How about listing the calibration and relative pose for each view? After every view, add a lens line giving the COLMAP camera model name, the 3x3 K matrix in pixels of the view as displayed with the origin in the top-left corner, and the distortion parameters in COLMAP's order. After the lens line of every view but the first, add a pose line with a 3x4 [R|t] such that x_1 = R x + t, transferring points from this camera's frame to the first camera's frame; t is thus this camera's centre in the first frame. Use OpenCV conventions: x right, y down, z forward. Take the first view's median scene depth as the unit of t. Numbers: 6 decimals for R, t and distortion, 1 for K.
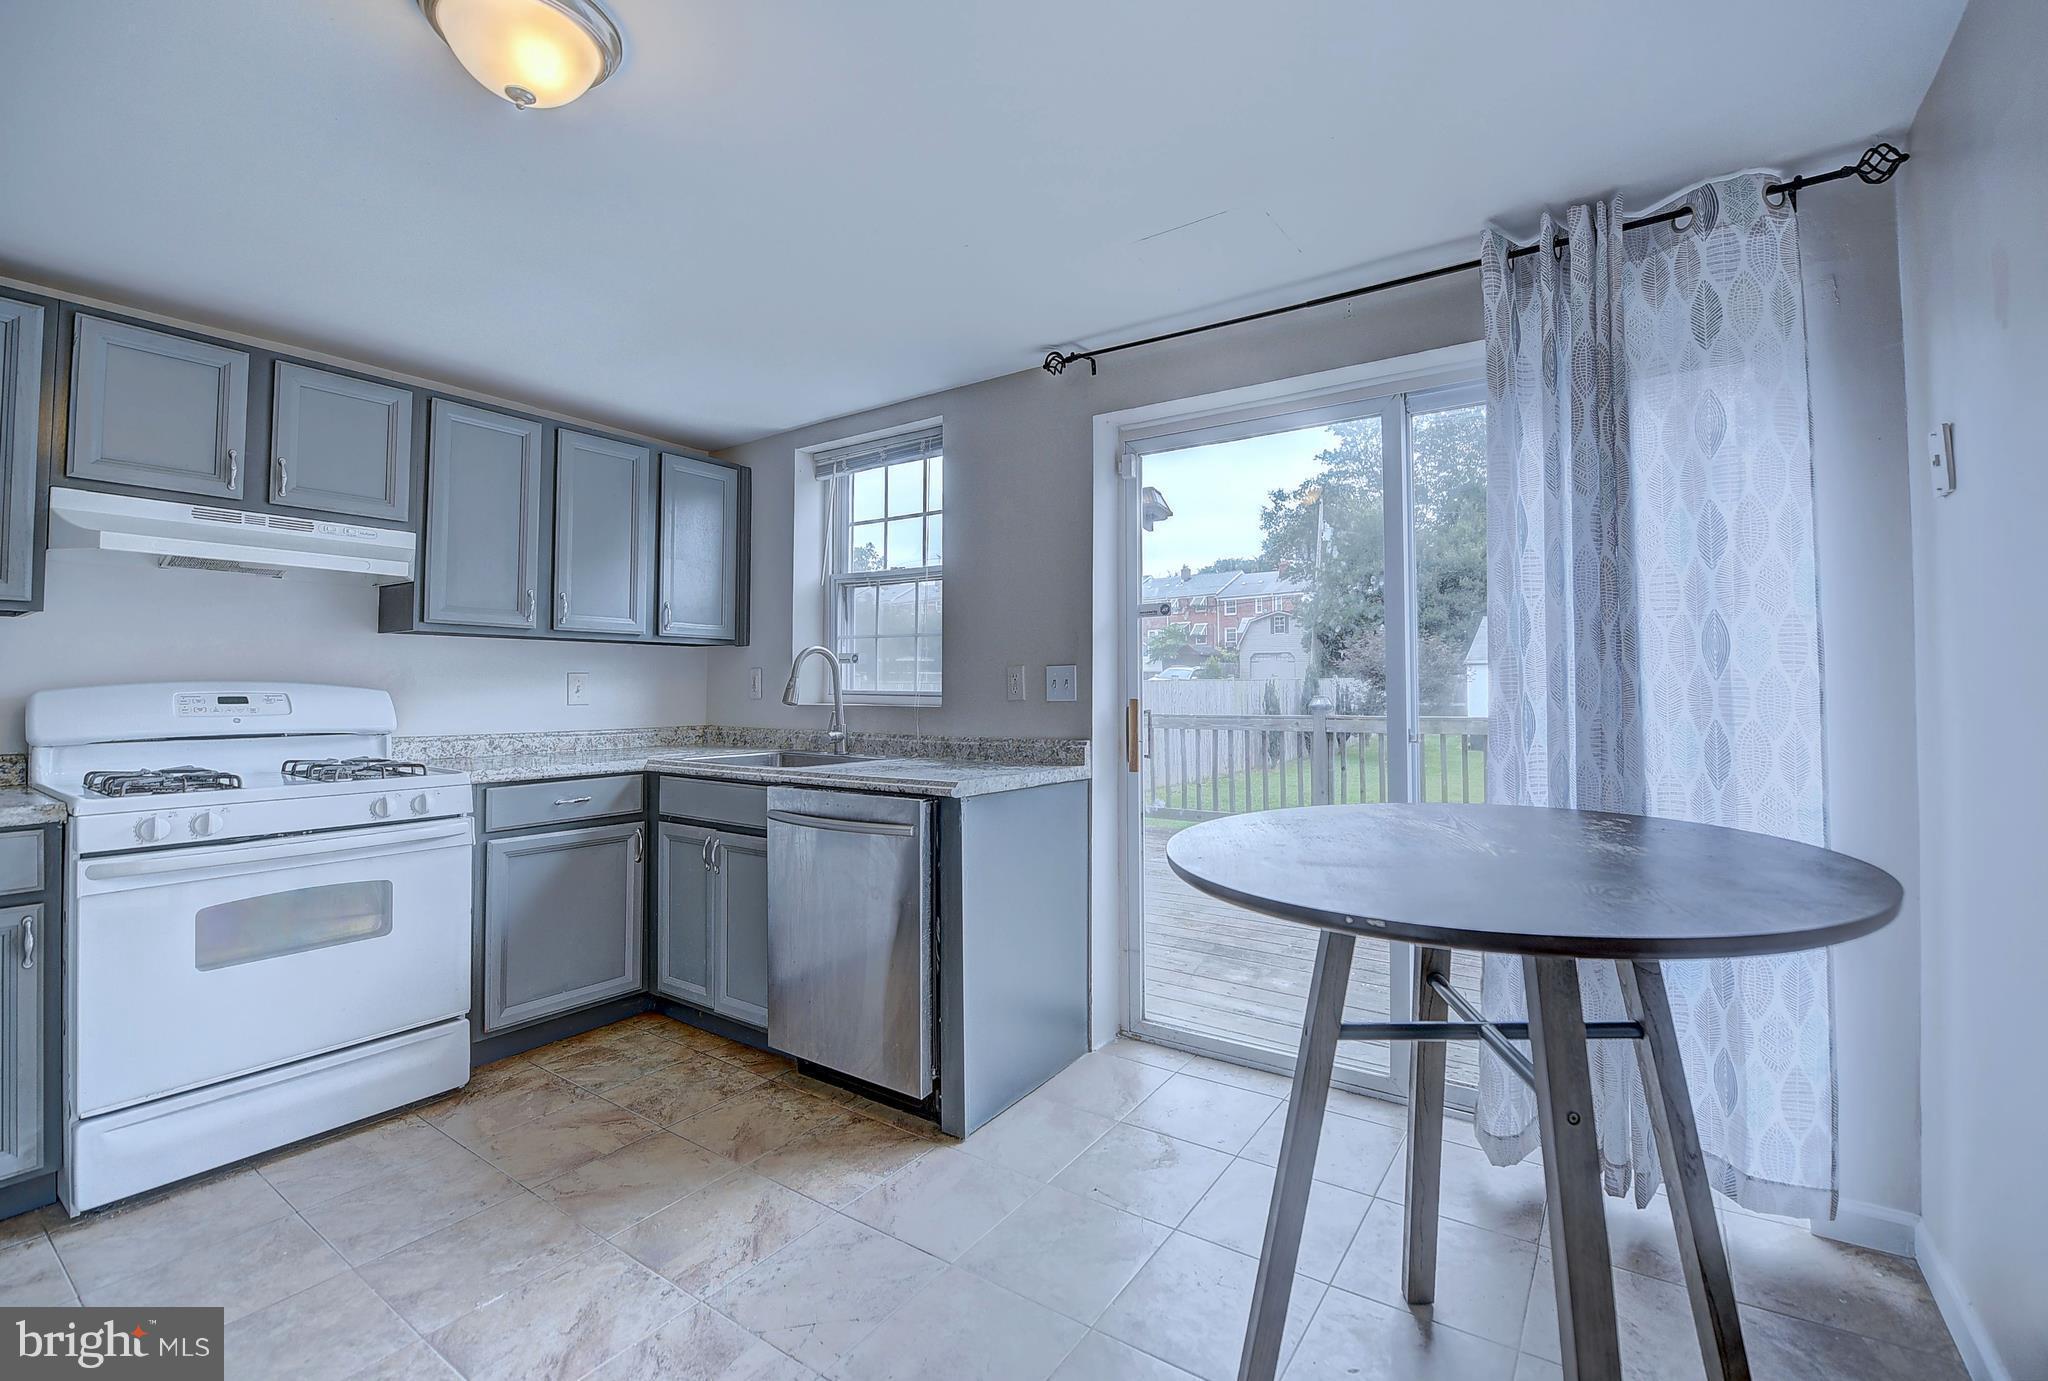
lens RADIAL K [[866.5, 0, 1096.7], [0, 866.5, 664.1], [0, 0, 1]] dist [-0.018808, -0.001463]
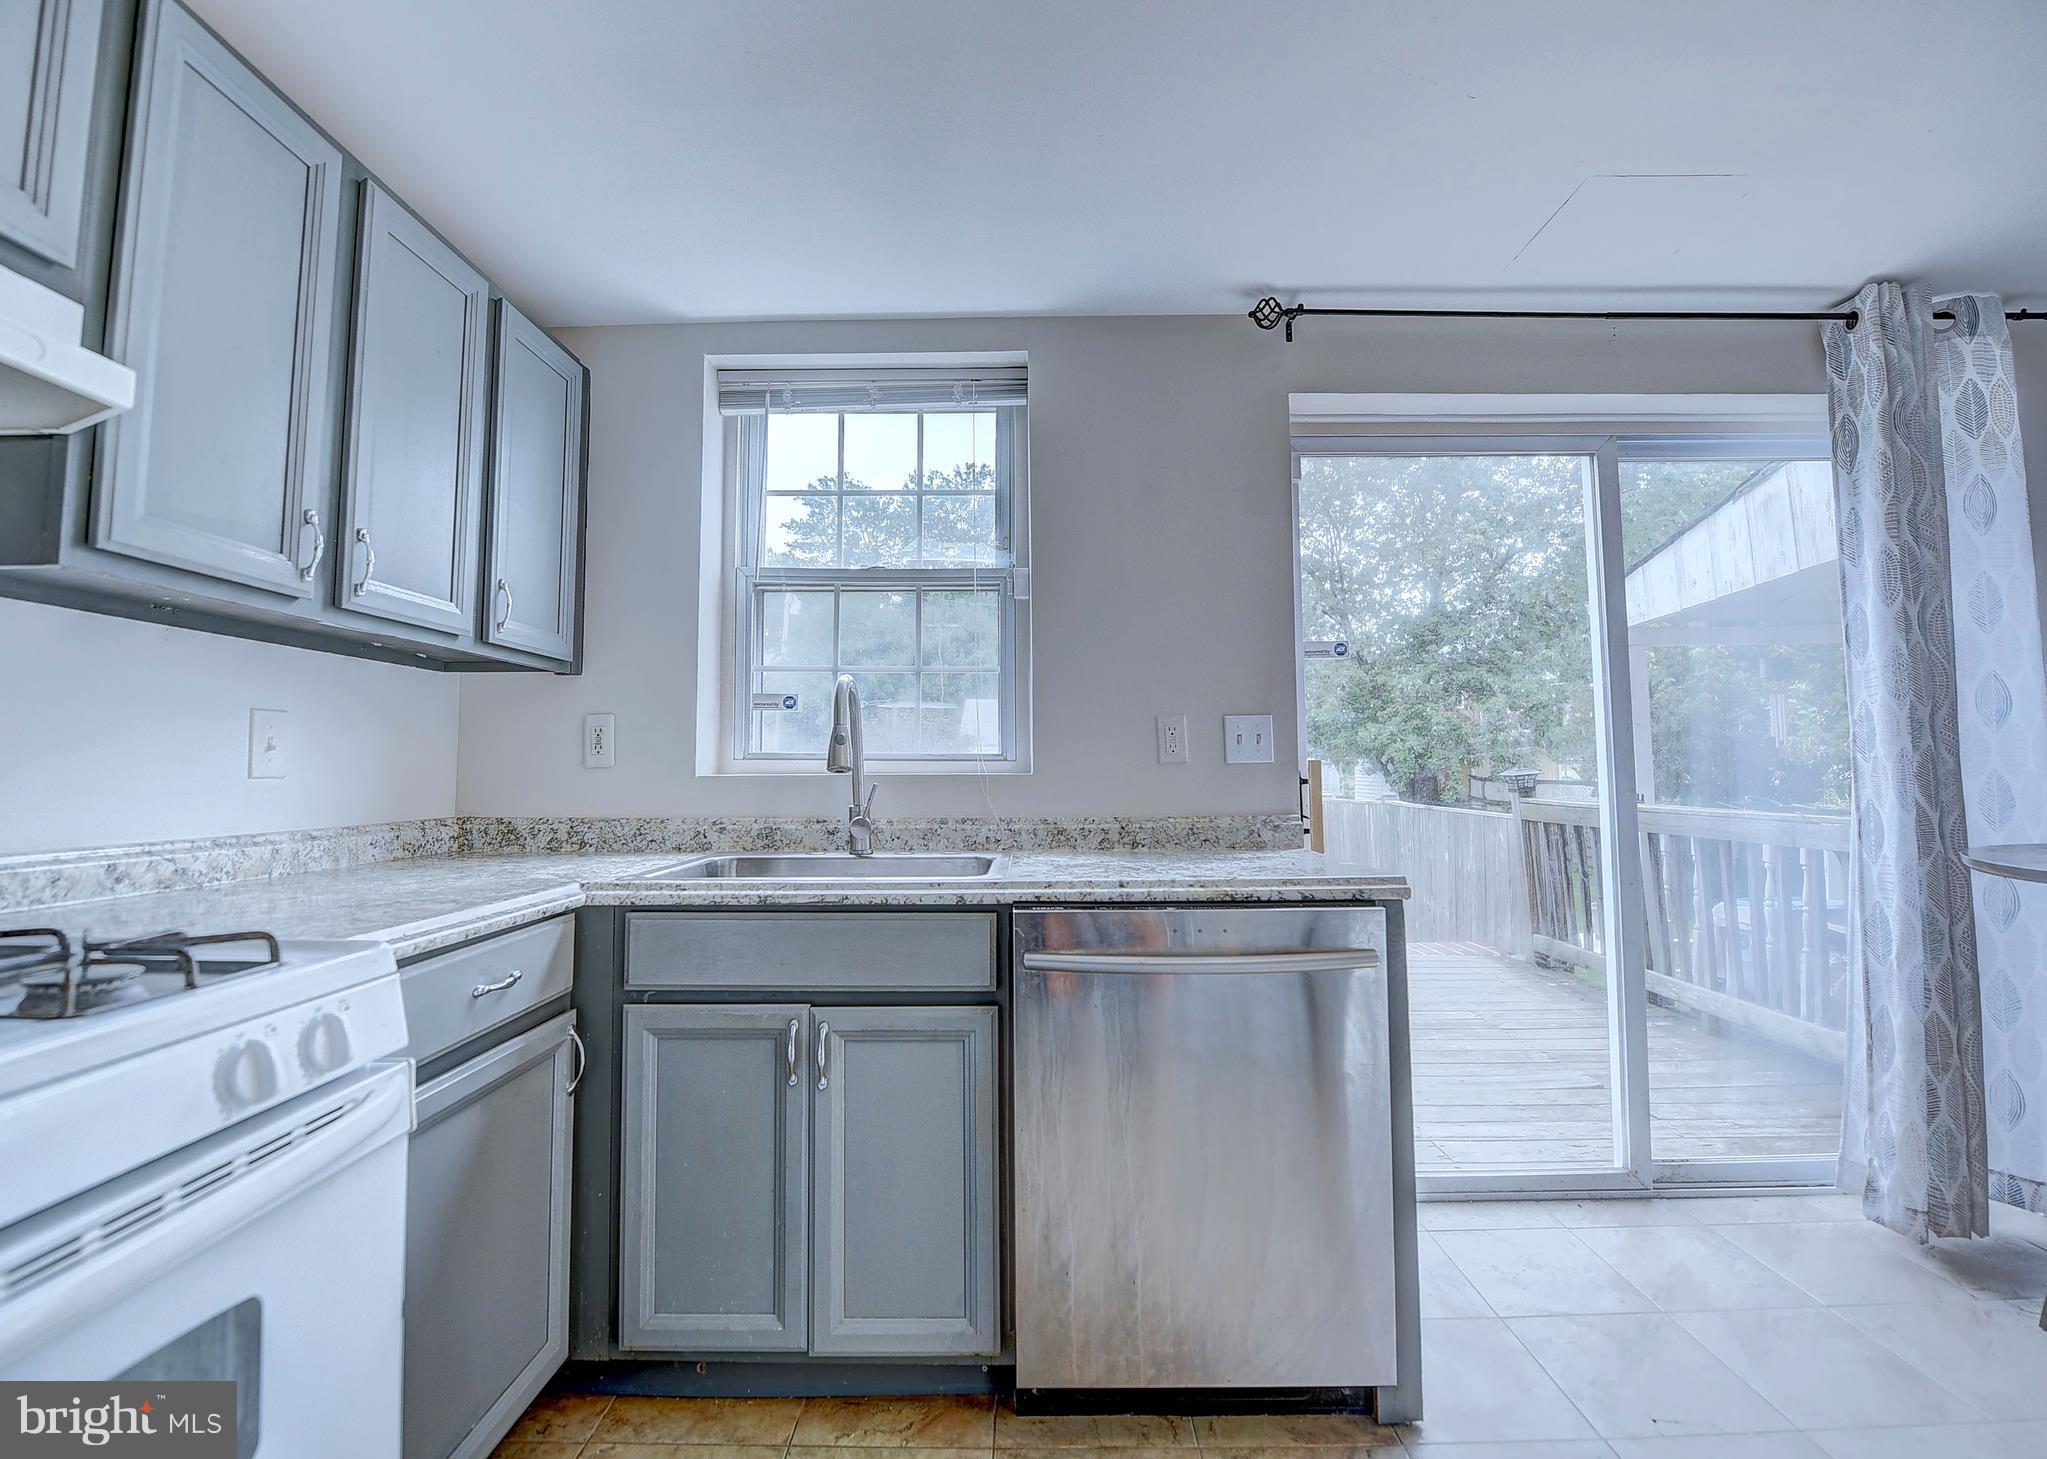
lens RADIAL K [[909.8, 0, 1028.4], [0, 909.8, 708.9], [0, 0, 1]] dist [-0.018656, 0.000804]
pose [[0.848694, 0.032201, 0.527903, -0.641714], [-0.010494, 0.998974, -0.044064, 0.033856], [-0.528781, 0.031857, 0.848161, 0.458184]]
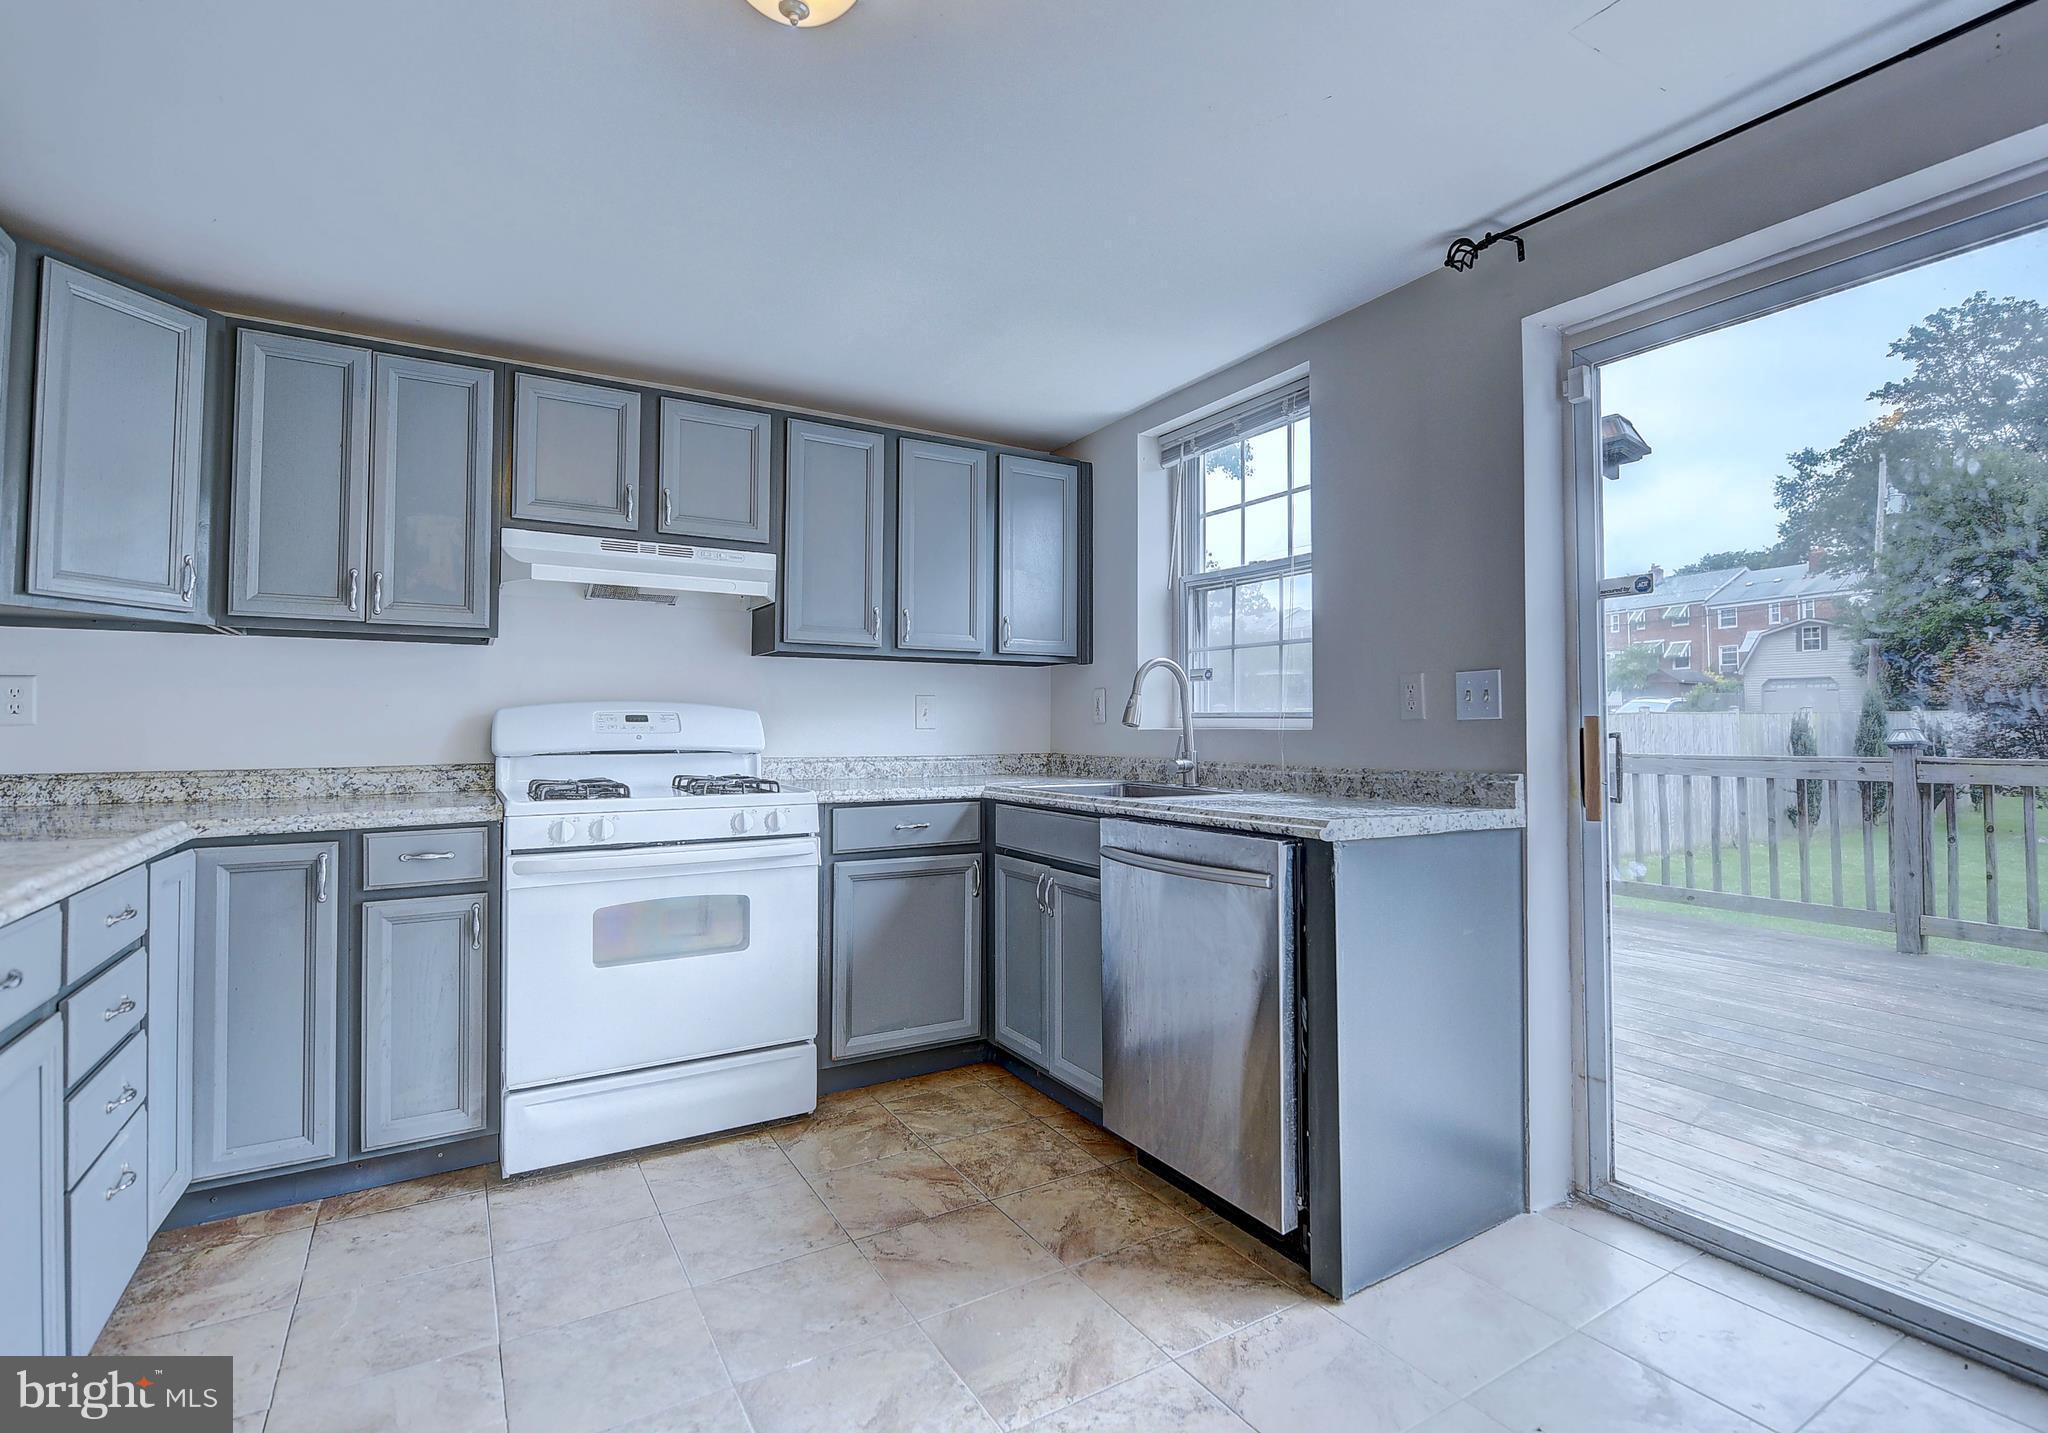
lens RADIAL K [[974.0, 0, 1039.0], [0, 974.0, 701.4], [0, 0, 1]] dist [-0.009111, -0.002713]
pose [[0.894081, -0.011031, -0.447770, -0.005413], [0.011031, 0.999936, -0.002608, 0.026691], [0.447770, -0.002608, 0.894145, 0.109836]]
